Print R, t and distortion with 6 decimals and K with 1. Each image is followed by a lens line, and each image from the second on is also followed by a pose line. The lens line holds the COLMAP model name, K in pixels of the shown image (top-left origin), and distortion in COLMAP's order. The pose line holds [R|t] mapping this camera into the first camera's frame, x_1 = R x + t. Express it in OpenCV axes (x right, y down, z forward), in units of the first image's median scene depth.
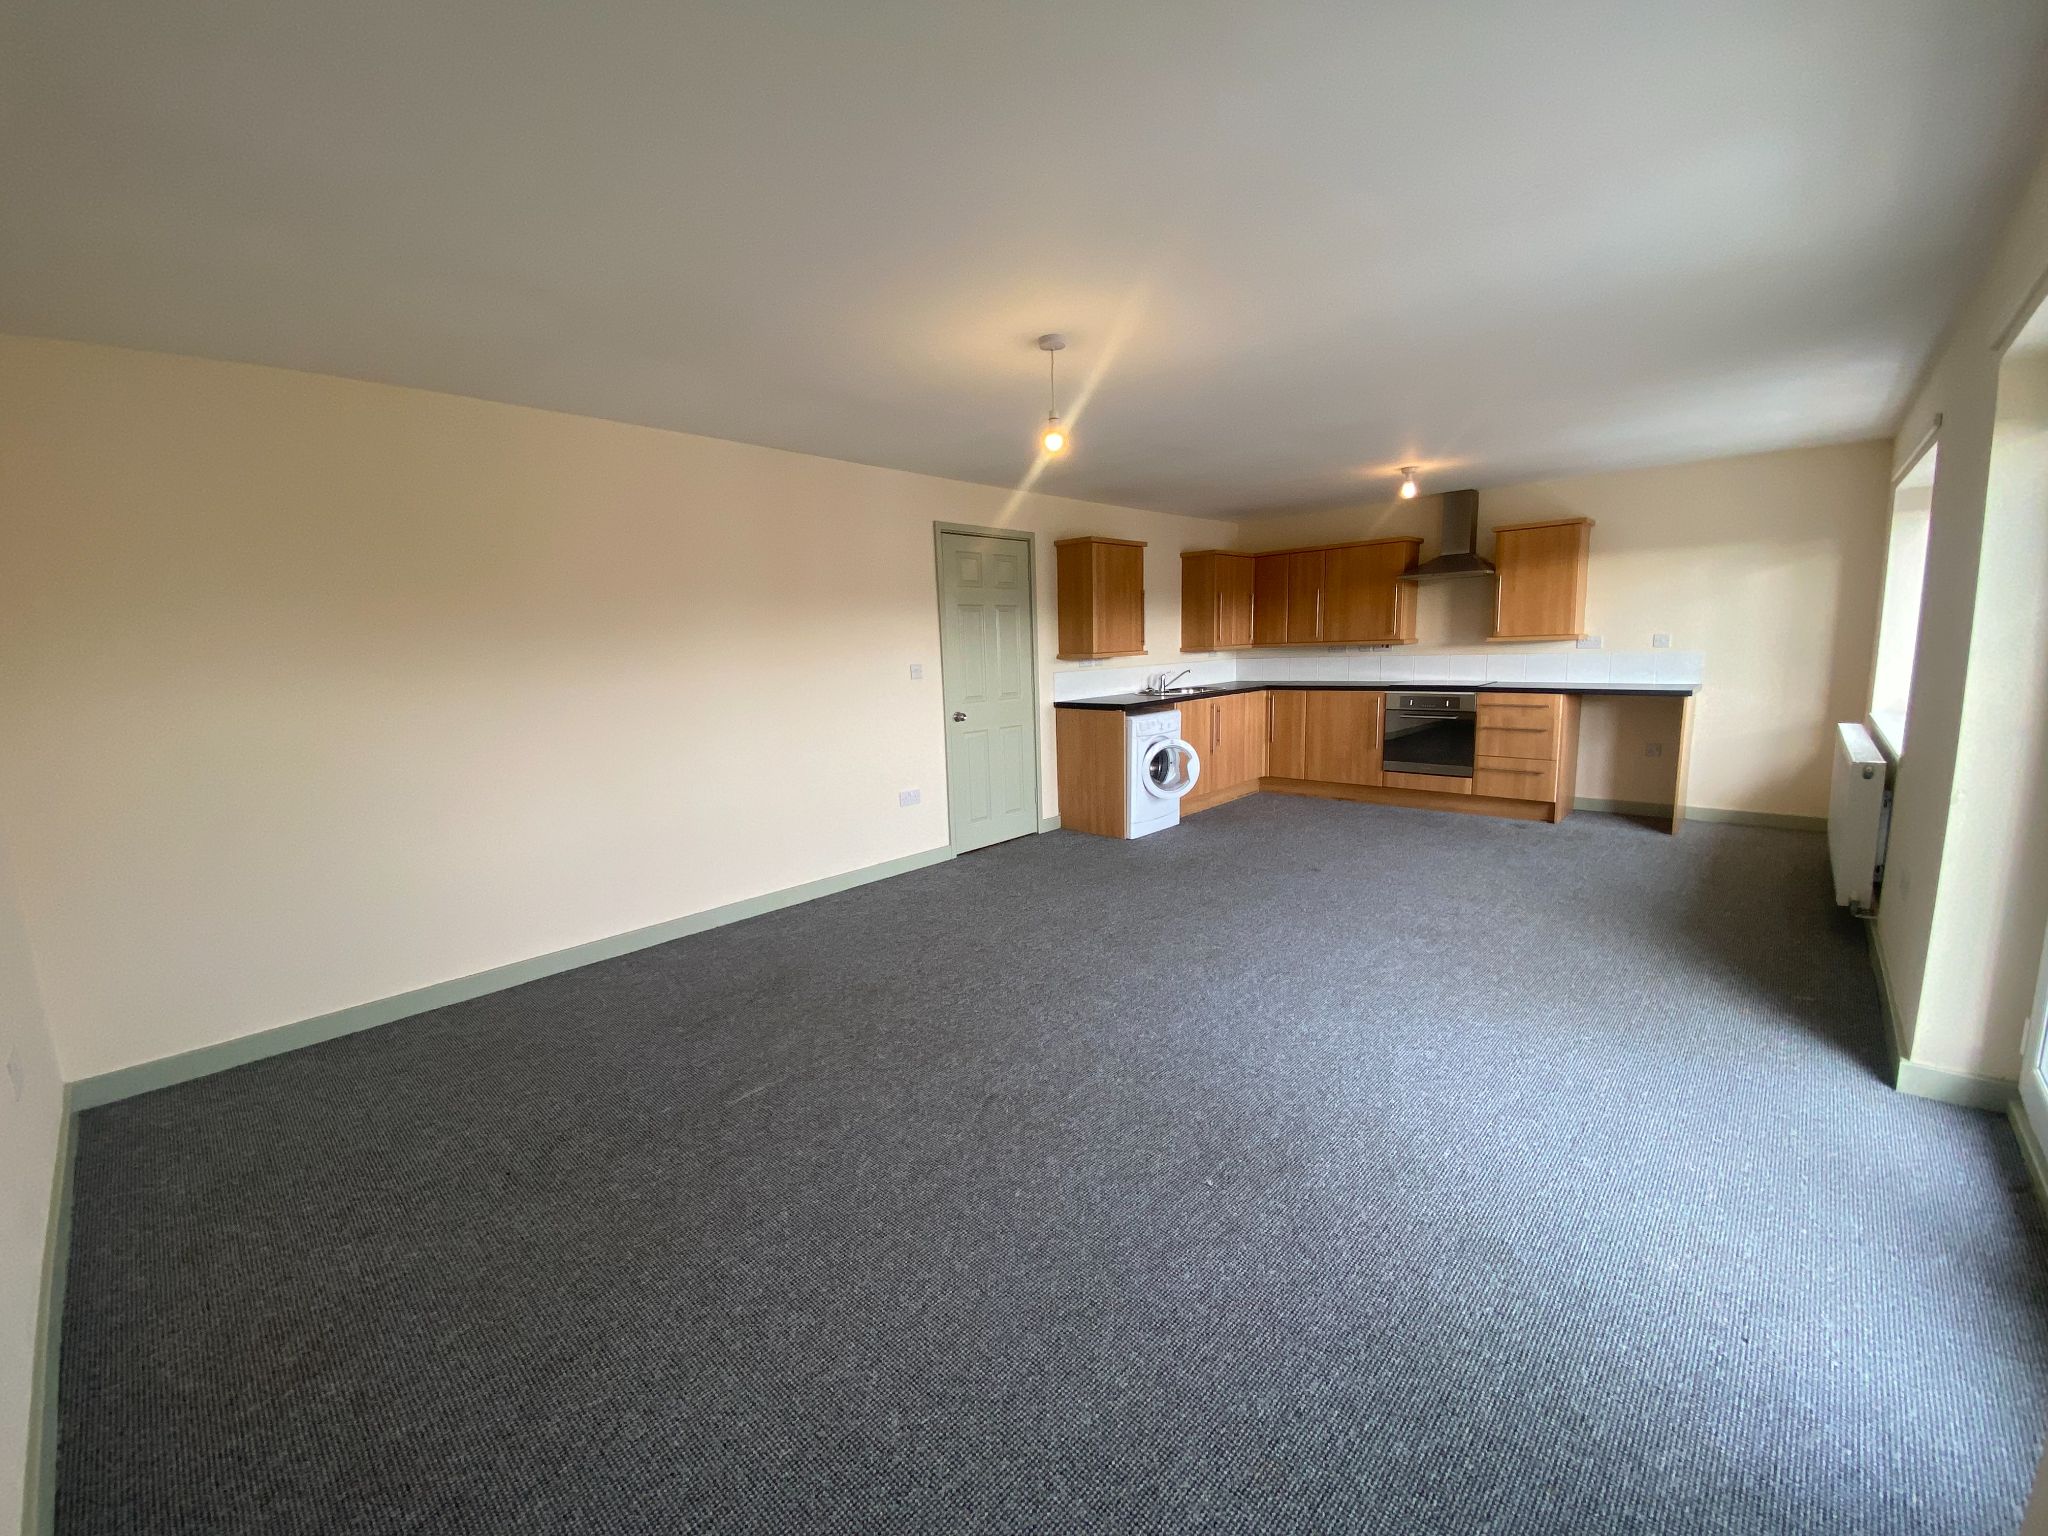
lens RADIAL K [[832.1, 0, 1021.0], [0, 832.1, 773.1], [0, 0, 1]] dist [0.025301, -0.001168]
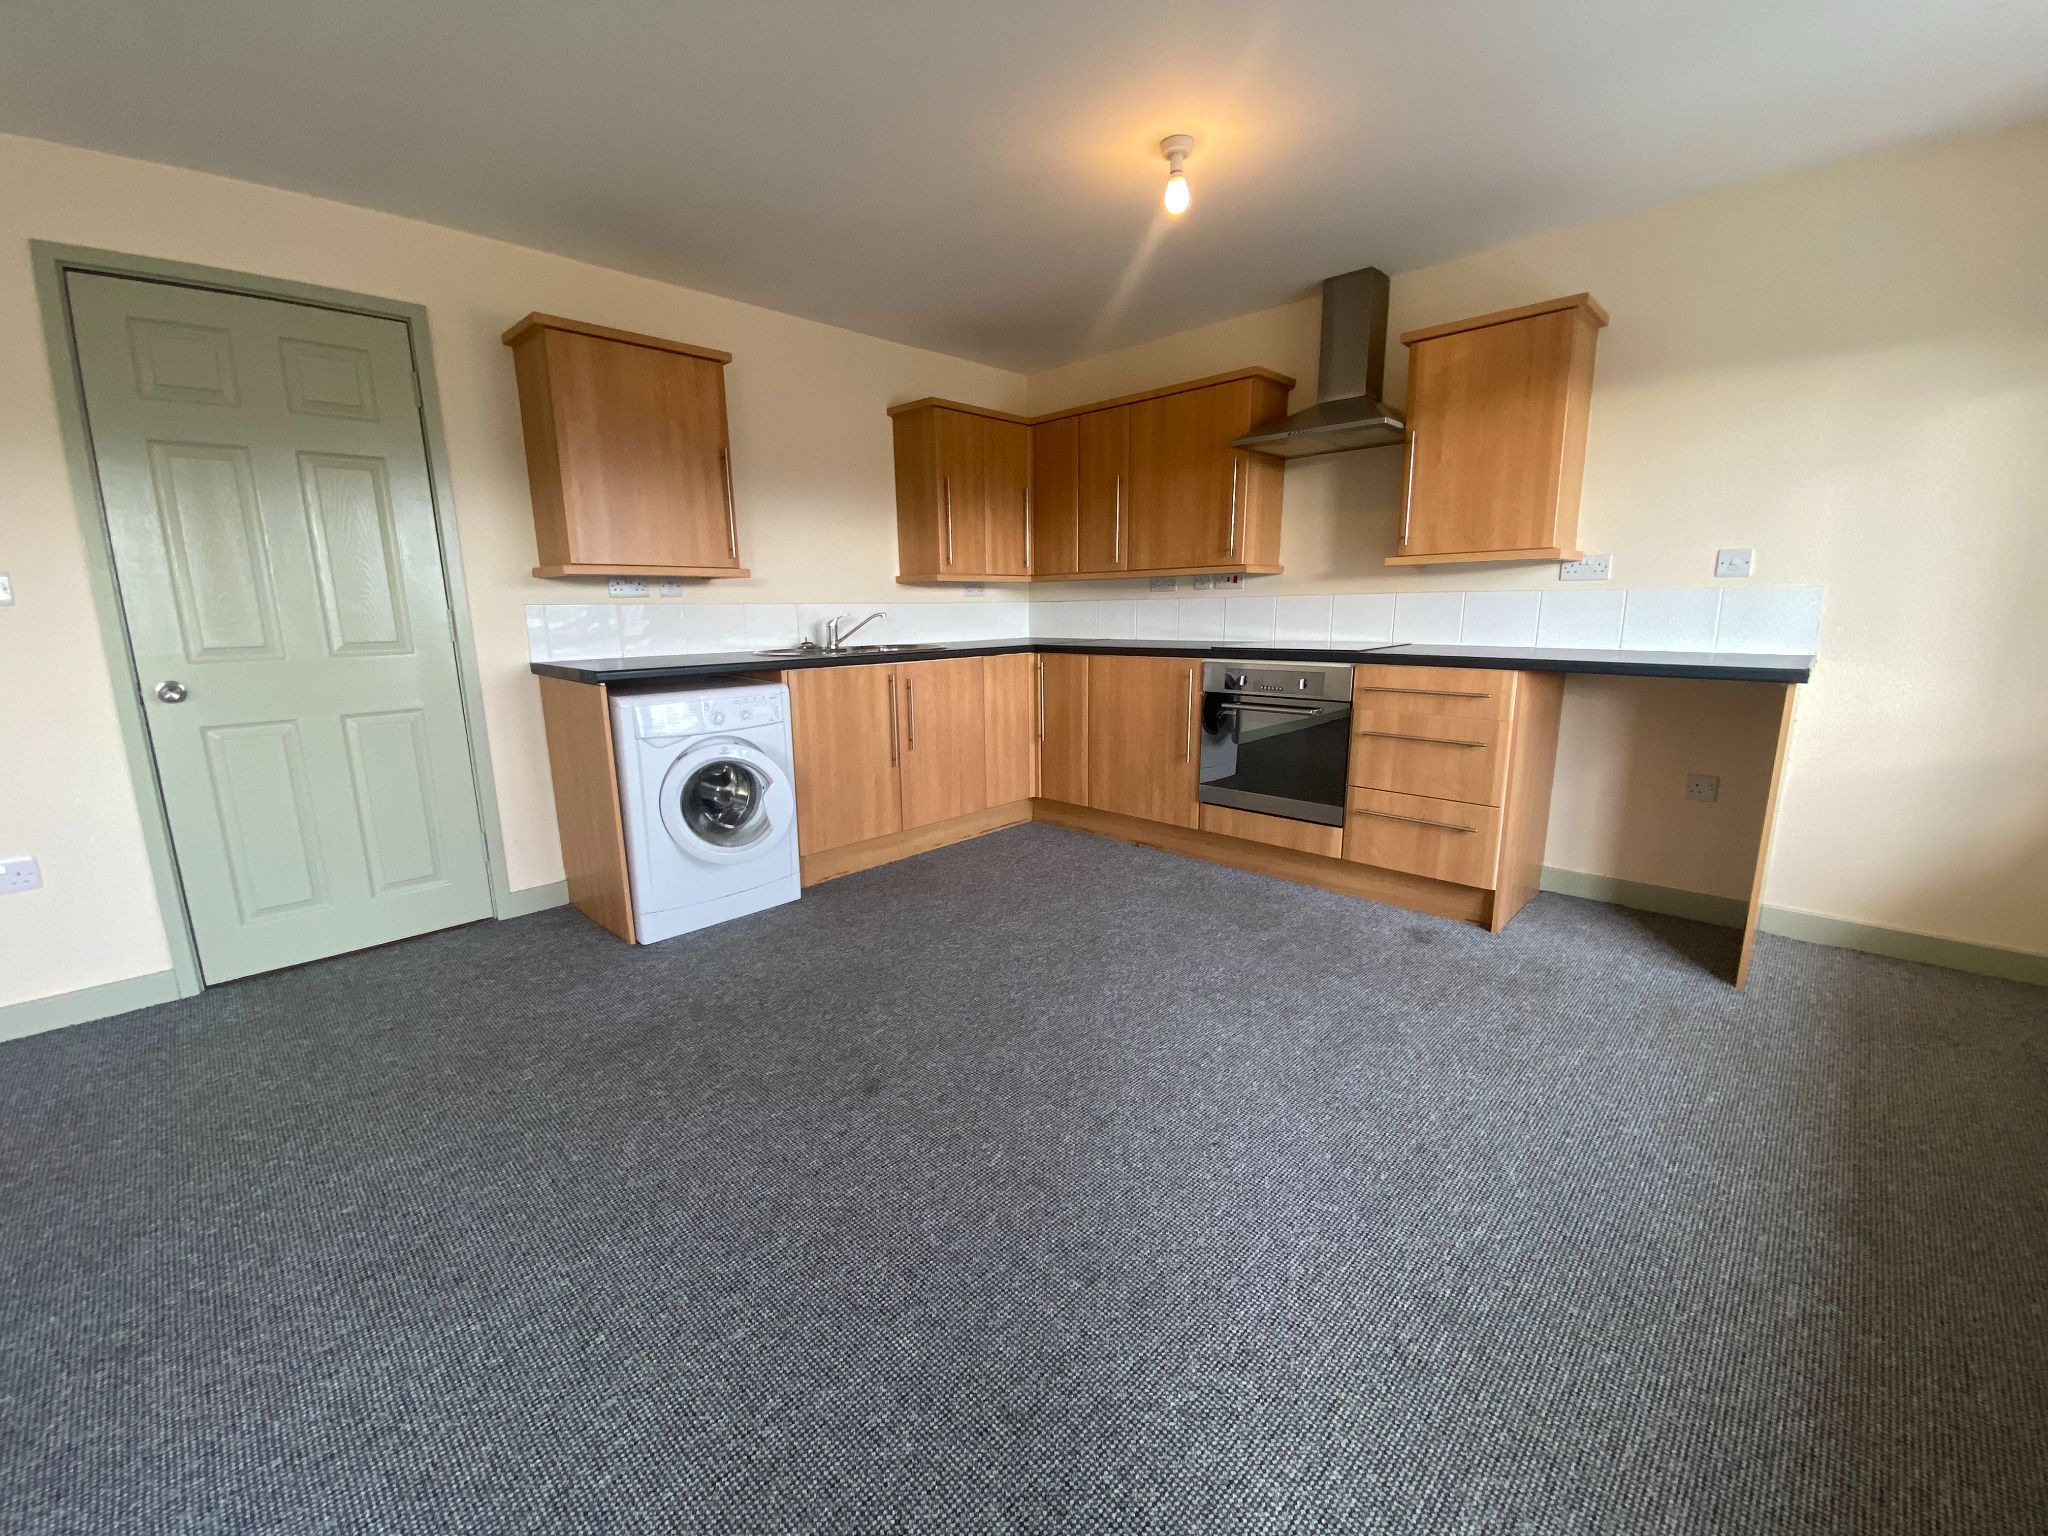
lens RADIAL K [[832.1, 0, 1021.5], [0, 832.1, 770.8], [0, 0, 1]] dist [0.025301, -0.001168]
pose [[0.999627, 0.022027, -0.016137, 0.344776], [-0.021293, 0.998790, 0.044331, -0.048691], [0.017094, -0.043971, 0.998887, 0.478609]]
